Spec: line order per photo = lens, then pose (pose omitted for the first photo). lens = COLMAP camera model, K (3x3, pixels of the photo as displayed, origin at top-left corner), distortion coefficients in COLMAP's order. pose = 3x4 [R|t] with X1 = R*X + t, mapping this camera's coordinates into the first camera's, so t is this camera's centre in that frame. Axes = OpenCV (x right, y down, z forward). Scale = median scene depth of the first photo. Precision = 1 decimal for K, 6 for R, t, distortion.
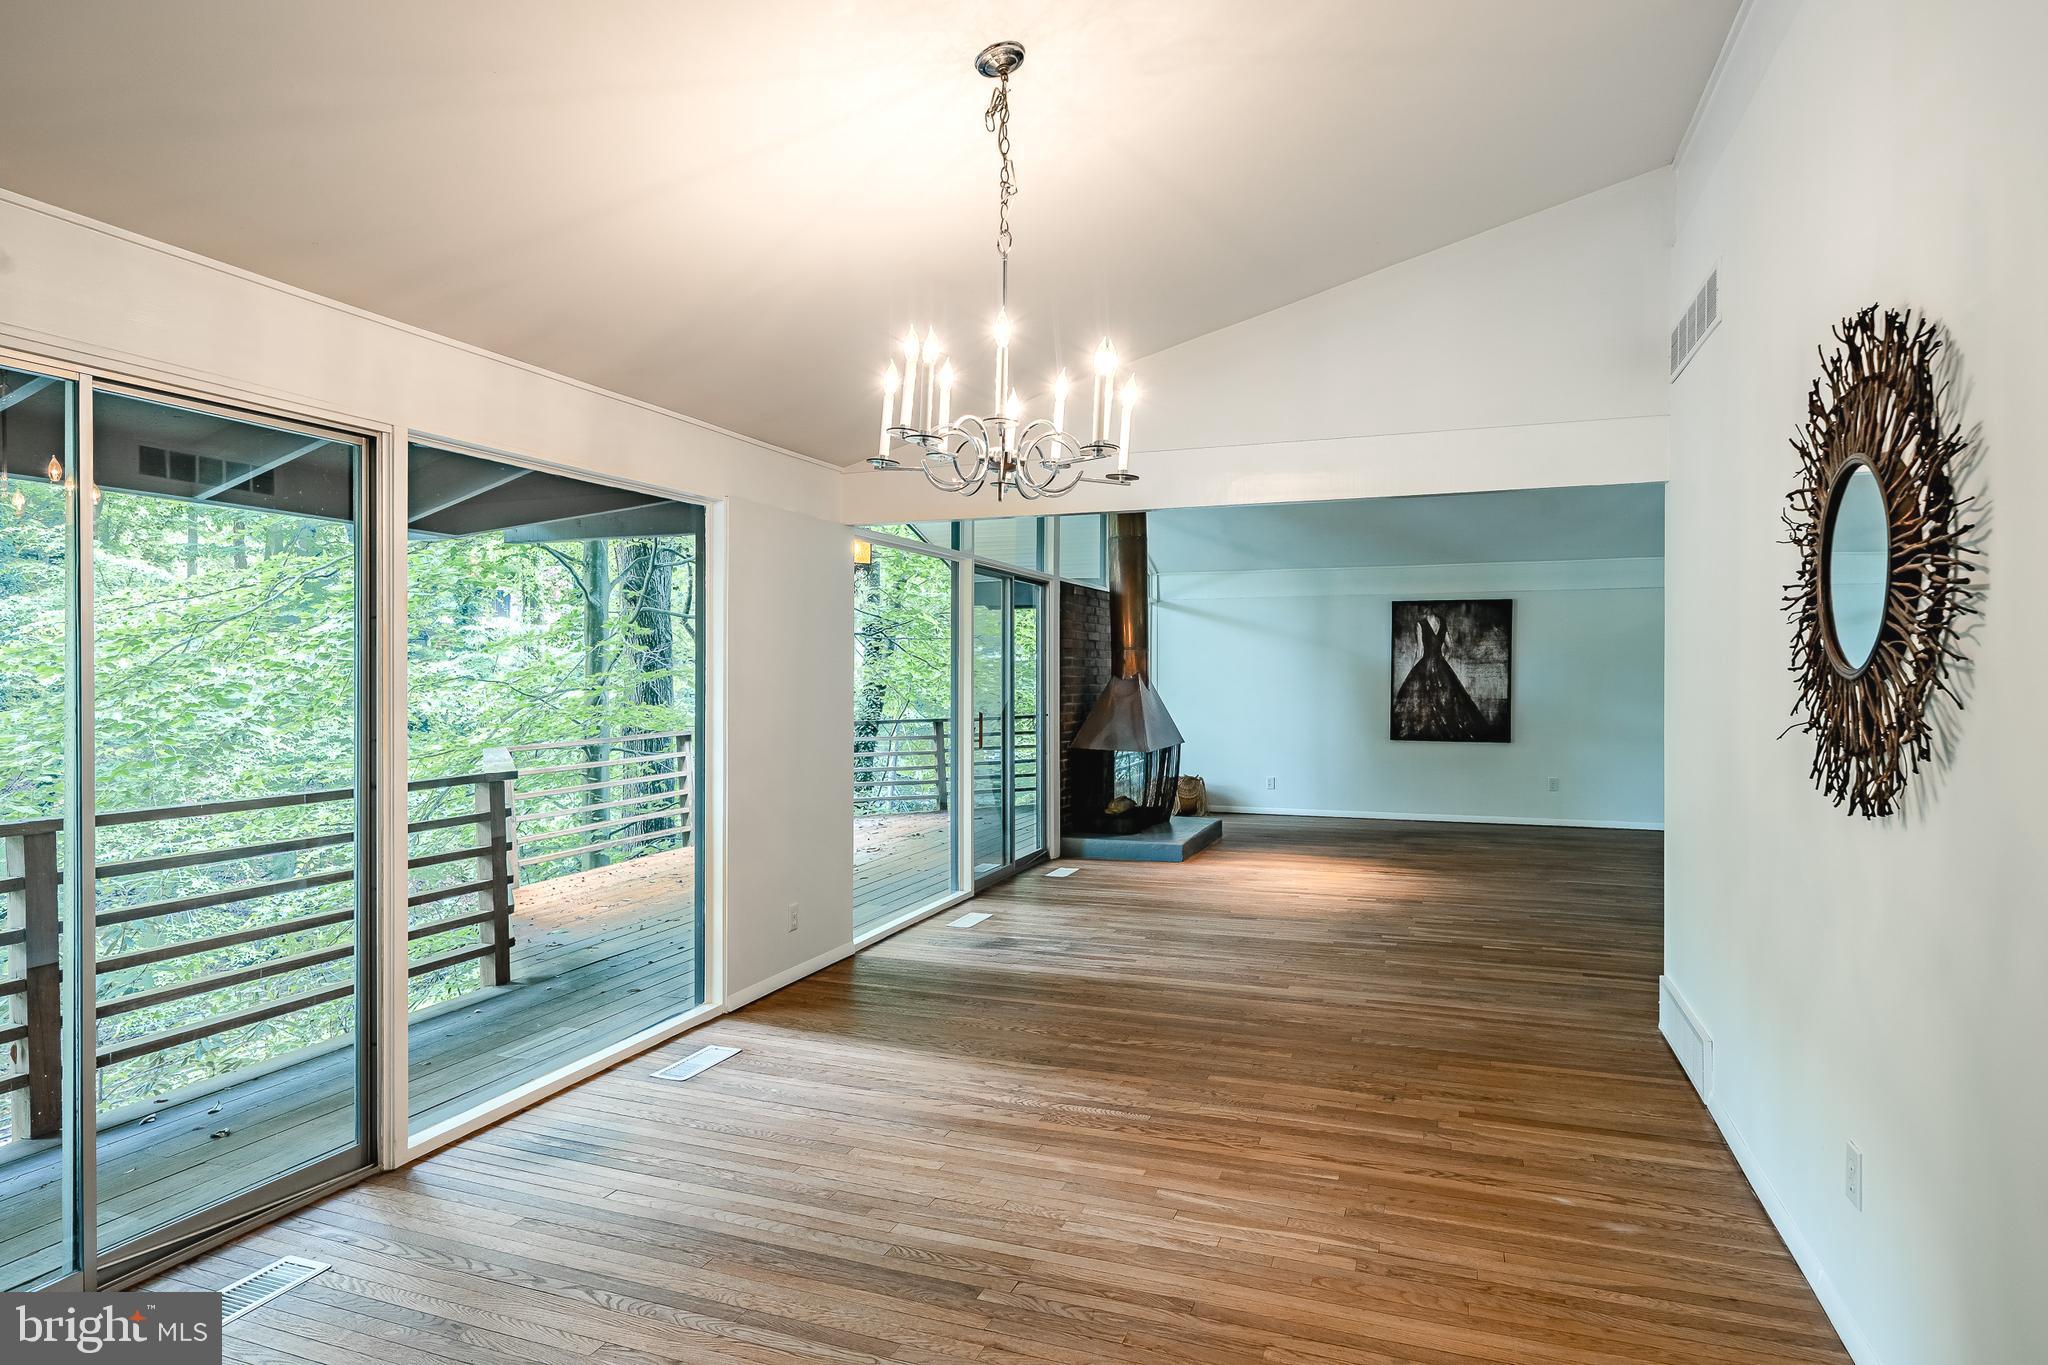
lens RADIAL K [[1123.3, 0, 1024.0], [0, 1123.3, 682.5], [0, 0, 1]] dist [0.000517, 0.000169]
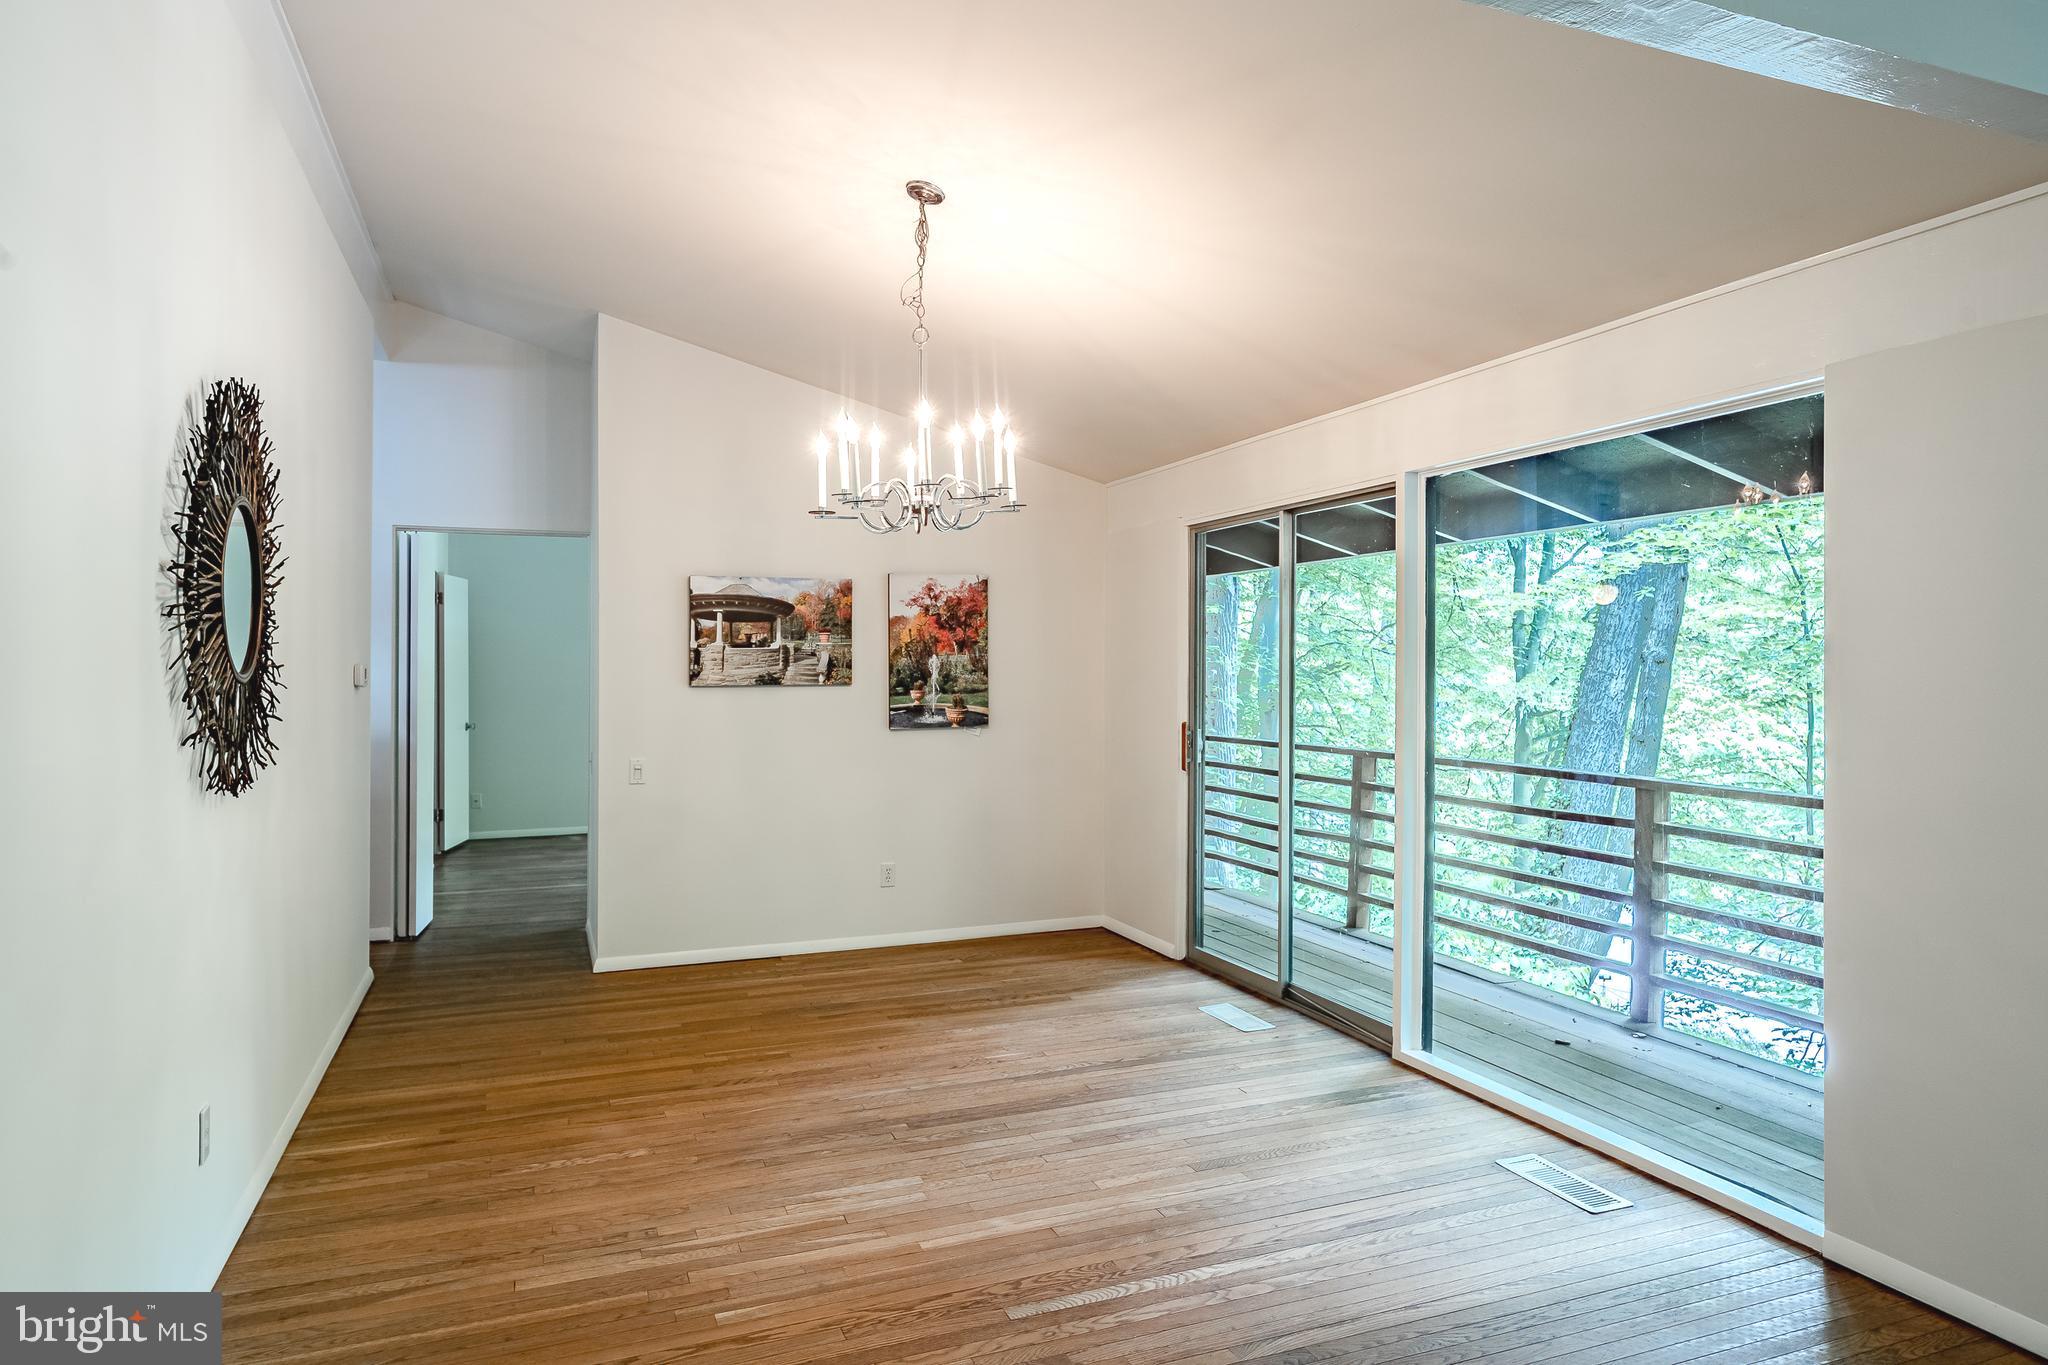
lens RADIAL K [[1234.2, 0, 1019.4], [0, 1234.2, 652.3], [0, 0, 1]] dist [-0.002790, -0.000764]
pose [[-0.739113, -0.001478, -0.673580, 0.677468], [-0.002566, 0.999997, 0.000621, -0.024826], [0.673577, 0.002187, -0.739114, 1.709916]]
